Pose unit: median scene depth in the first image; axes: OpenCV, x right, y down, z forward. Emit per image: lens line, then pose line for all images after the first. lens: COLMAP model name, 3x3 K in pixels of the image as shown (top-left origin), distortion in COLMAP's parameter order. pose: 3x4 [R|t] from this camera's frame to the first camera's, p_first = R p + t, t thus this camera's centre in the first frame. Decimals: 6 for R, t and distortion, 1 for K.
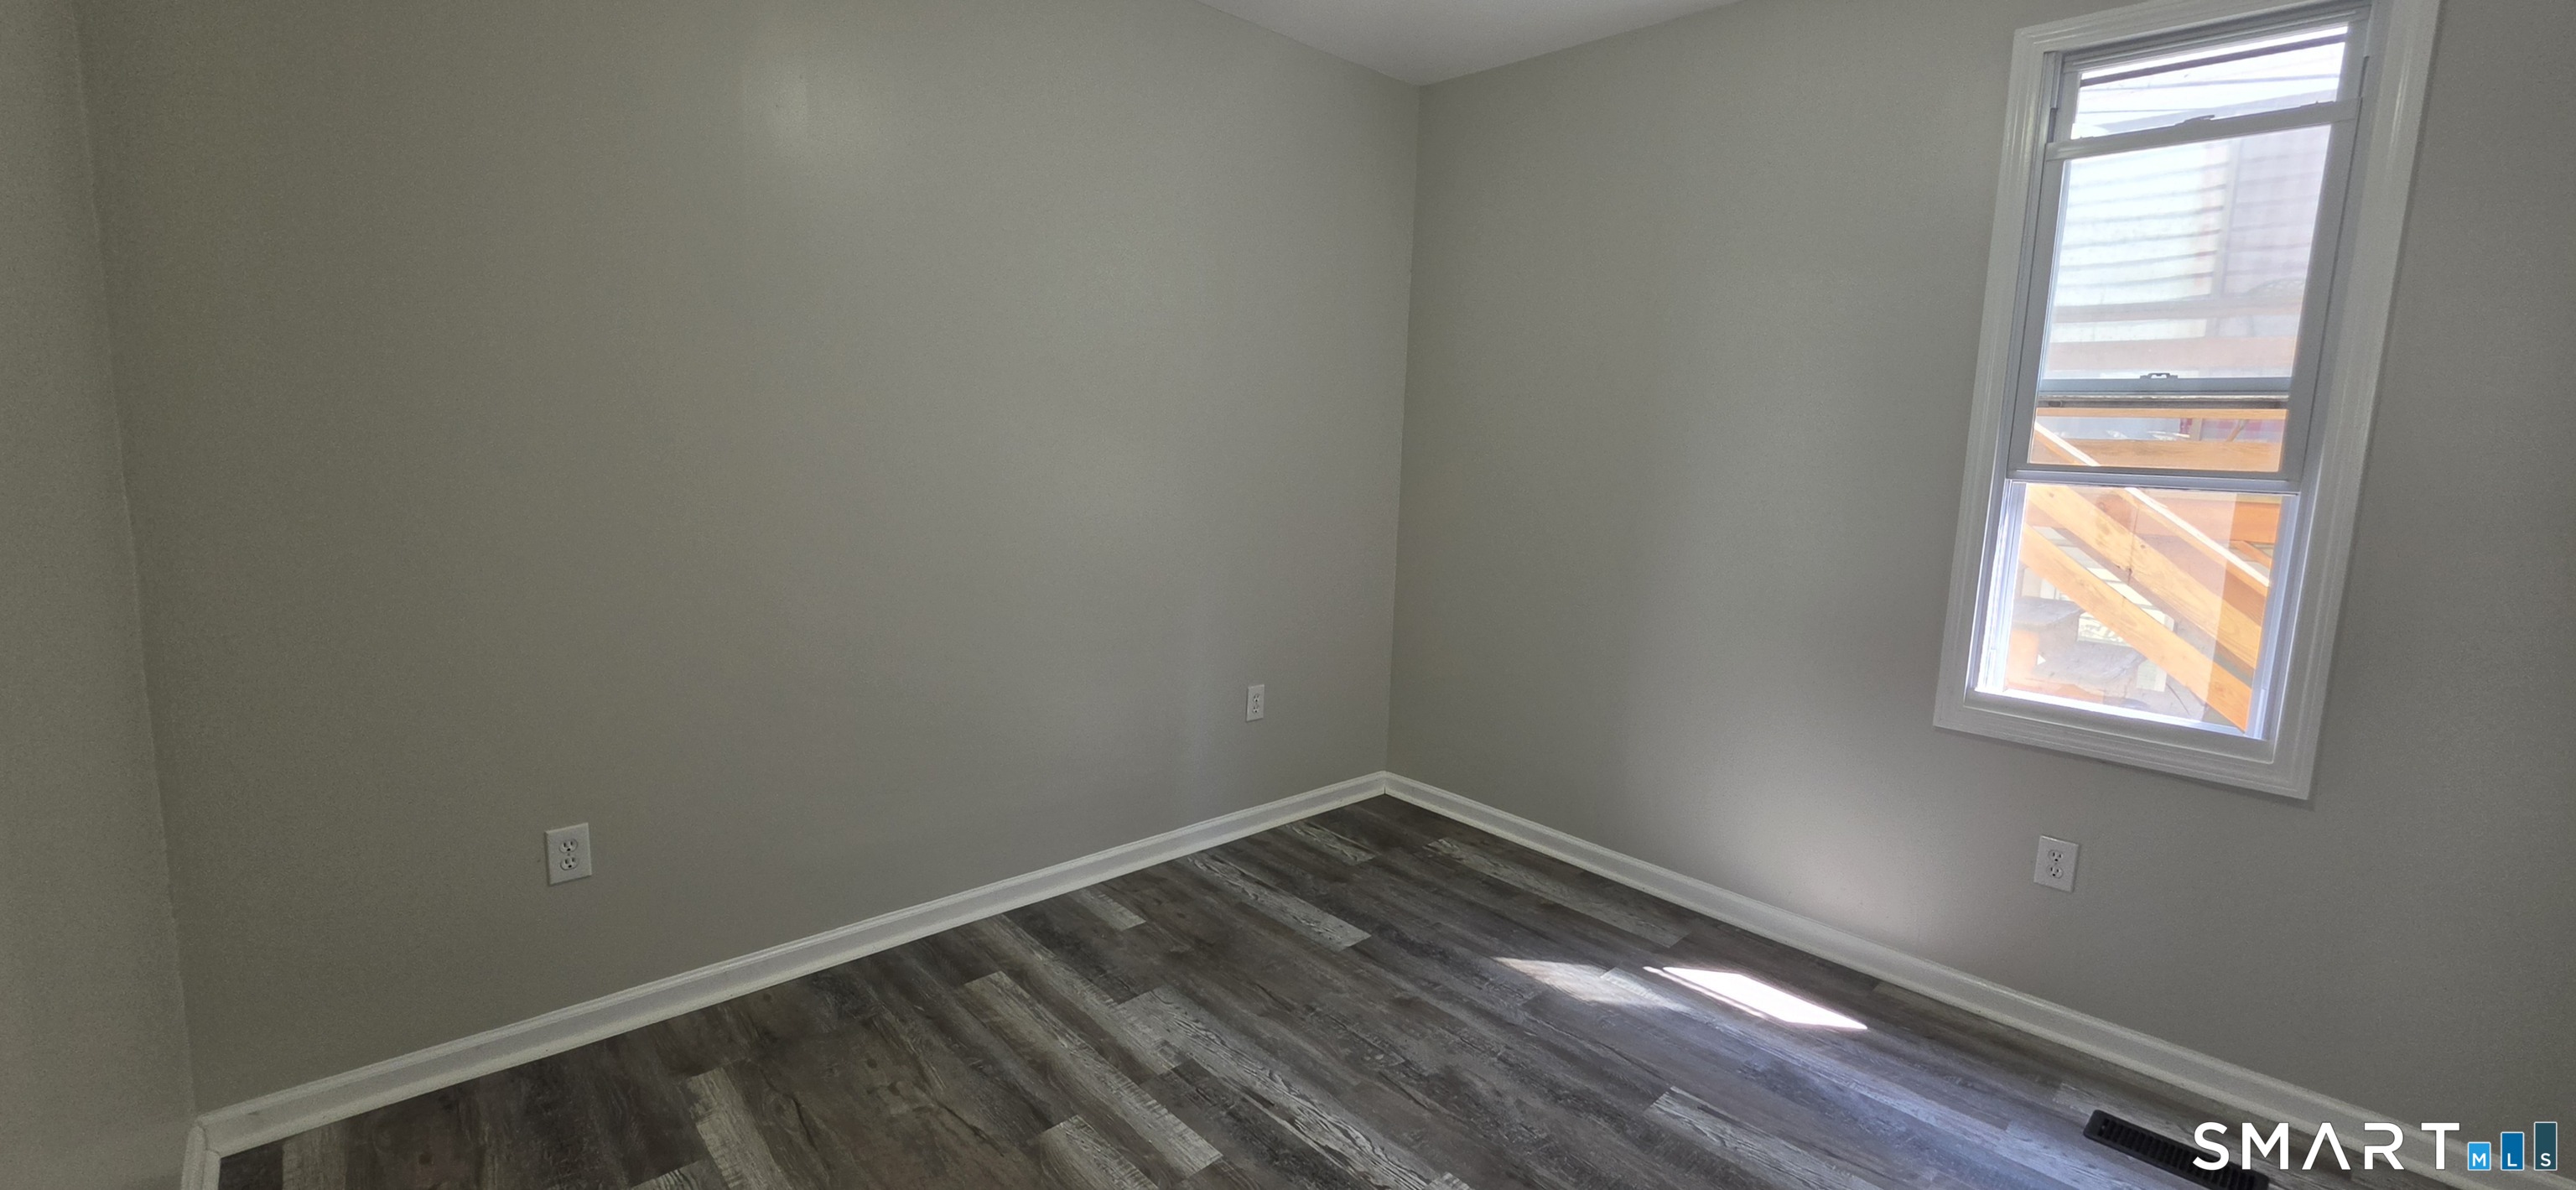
lens RADIAL K [[1052.0, 0, 1287.0], [0, 1052.0, 577.6], [0, 0, 1]] dist [-0.009474, 0.001033]
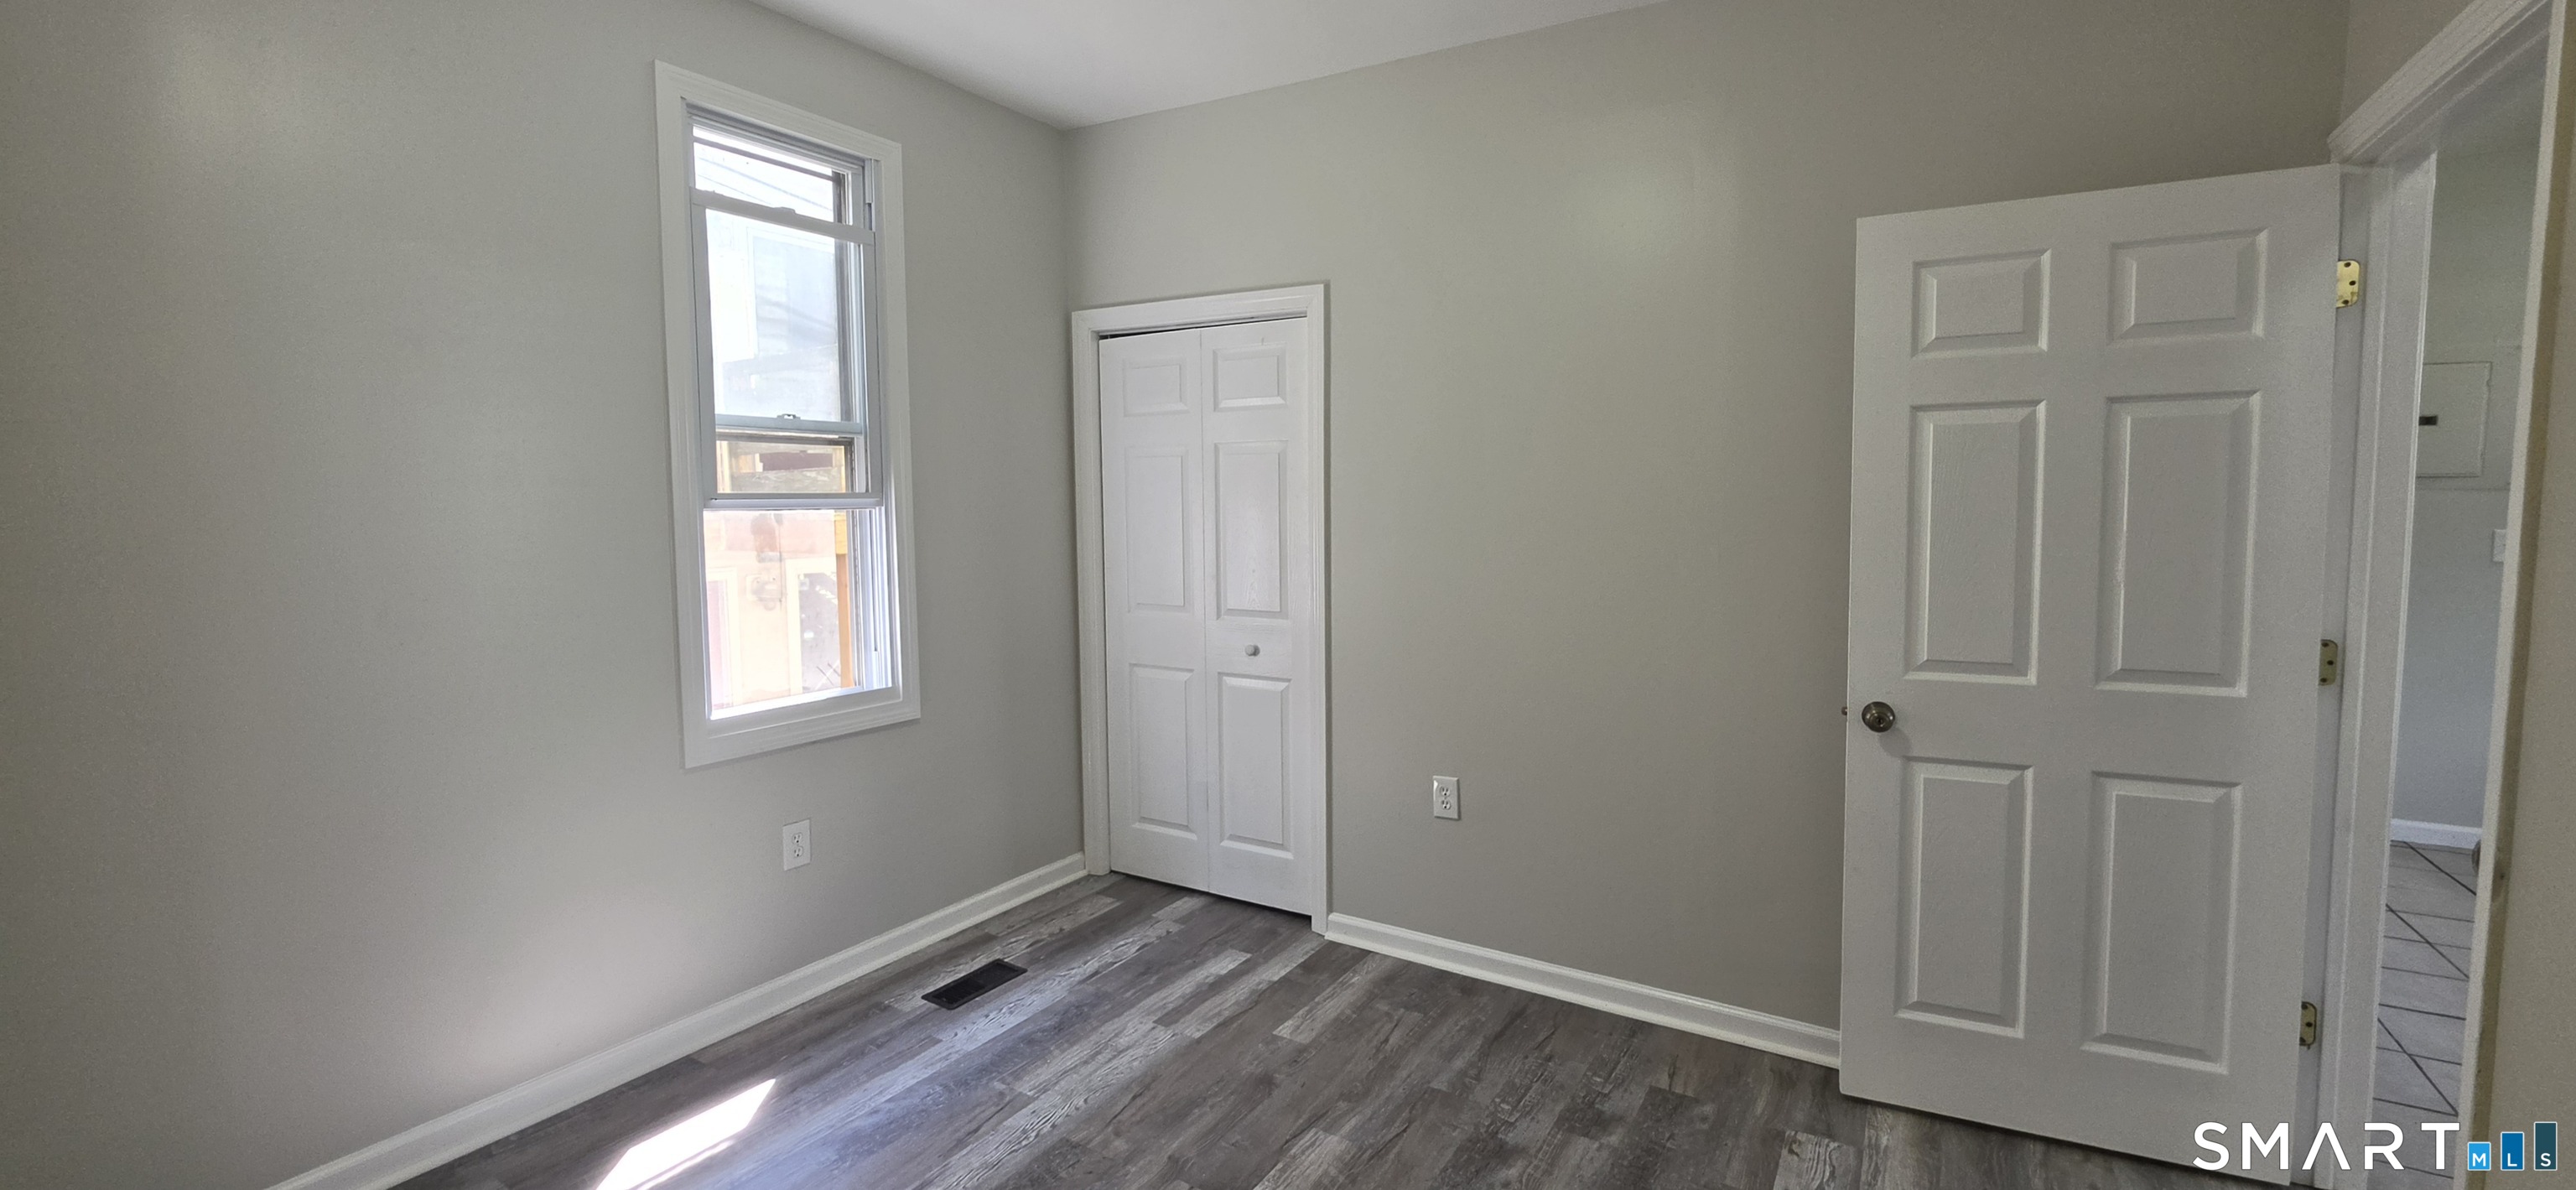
lens RADIAL K [[1052.0, 0, 1294.8], [0, 1052.0, 571.7], [0, 0, 1]] dist [-0.009474, 0.001033]
pose [[-0.281051, -0.102795, 0.954172, -0.479599], [0.117693, 0.983050, 0.140573, -0.115555], [-0.952449, 0.151807, -0.264189, 0.769606]]
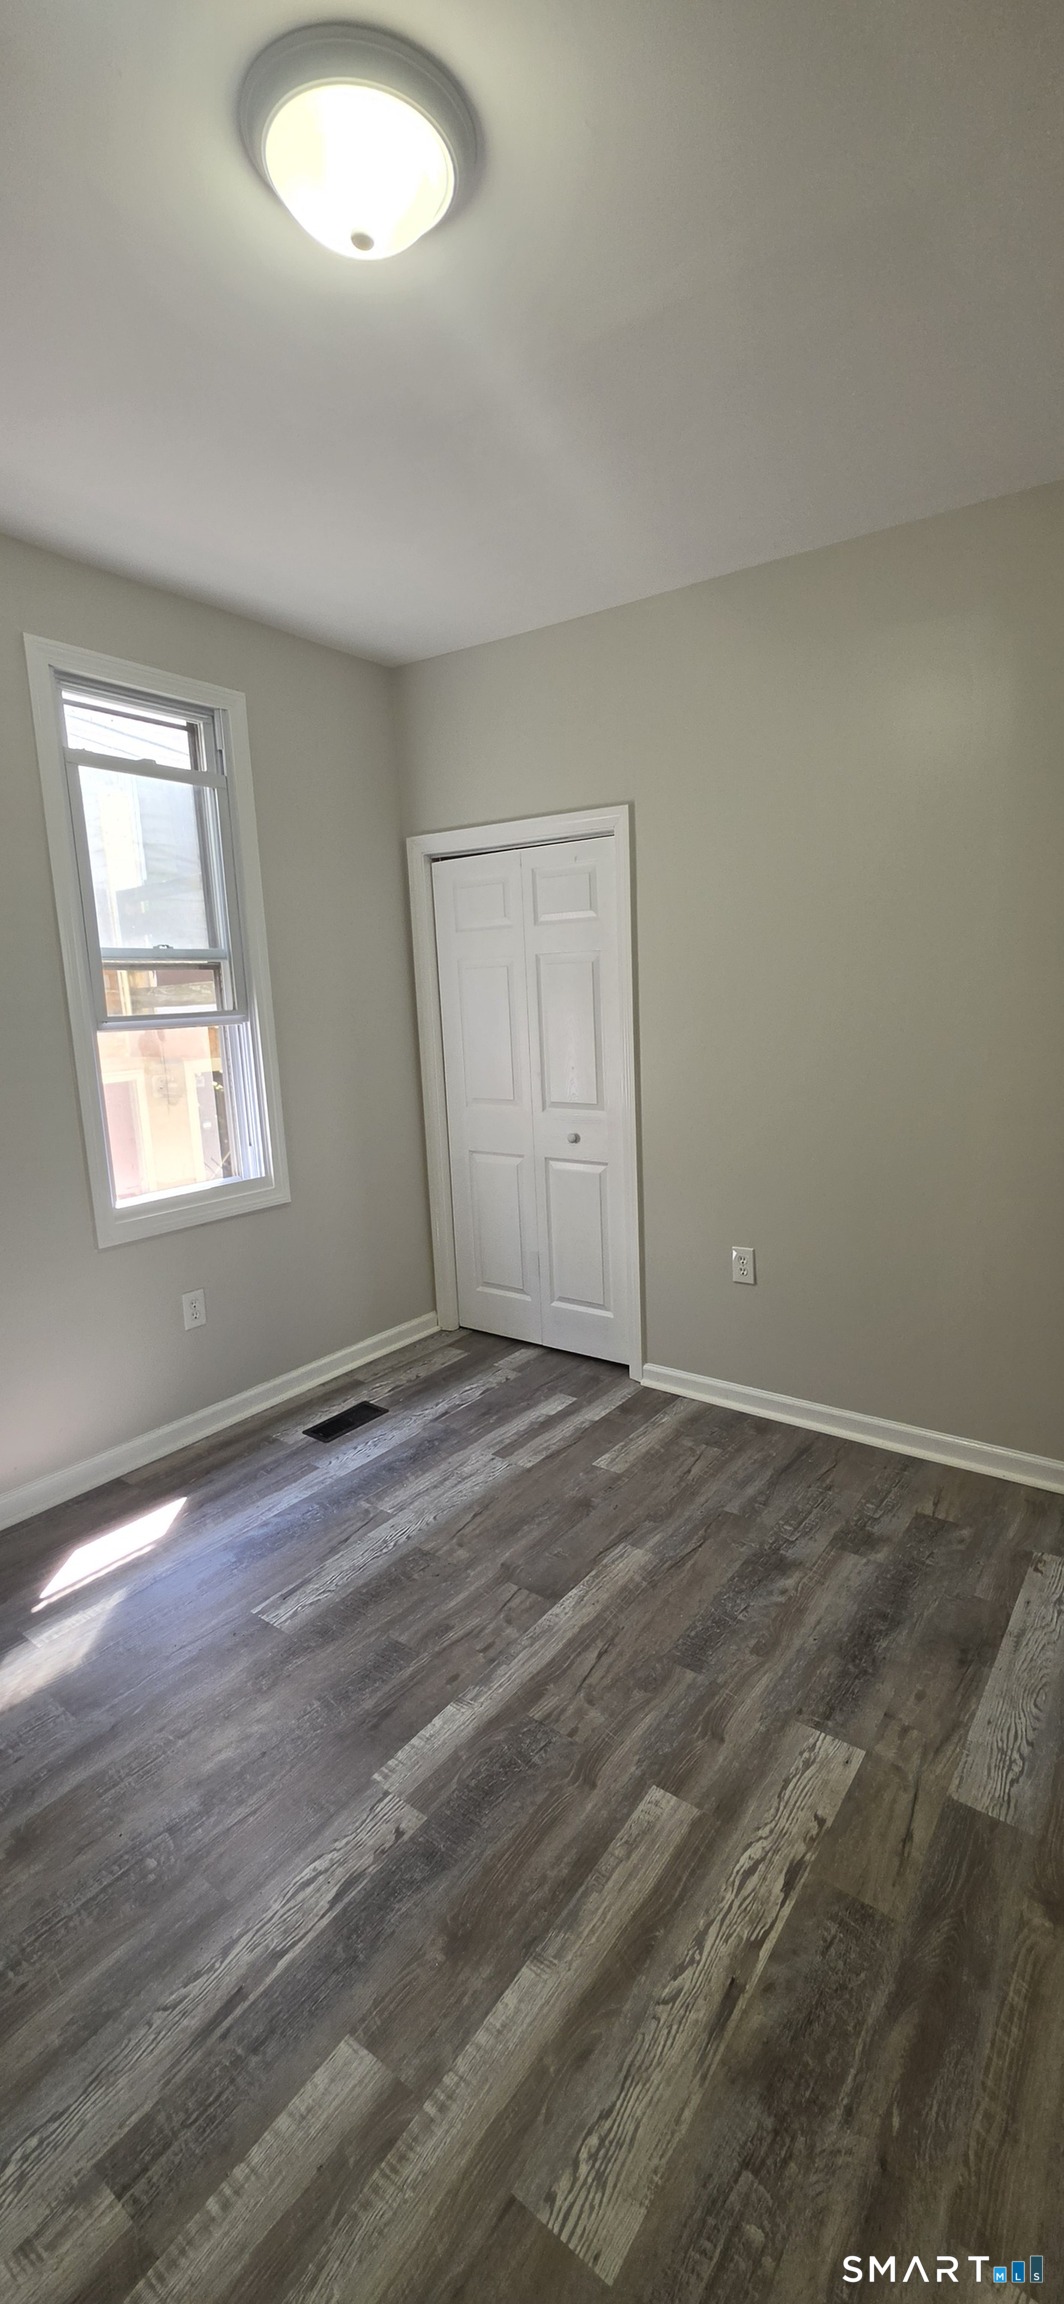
lens RADIAL K [[940.9, 0, 561.8], [0, 940.9, 1154.7], [0, 0, 1]] dist [-0.009474, 0.001033]
pose [[-0.207272, -0.199731, 0.957677, -0.503110], [0.153340, 0.960203, 0.233446, -0.133672], [-0.966191, 0.195237, -0.168397, 0.731601]]
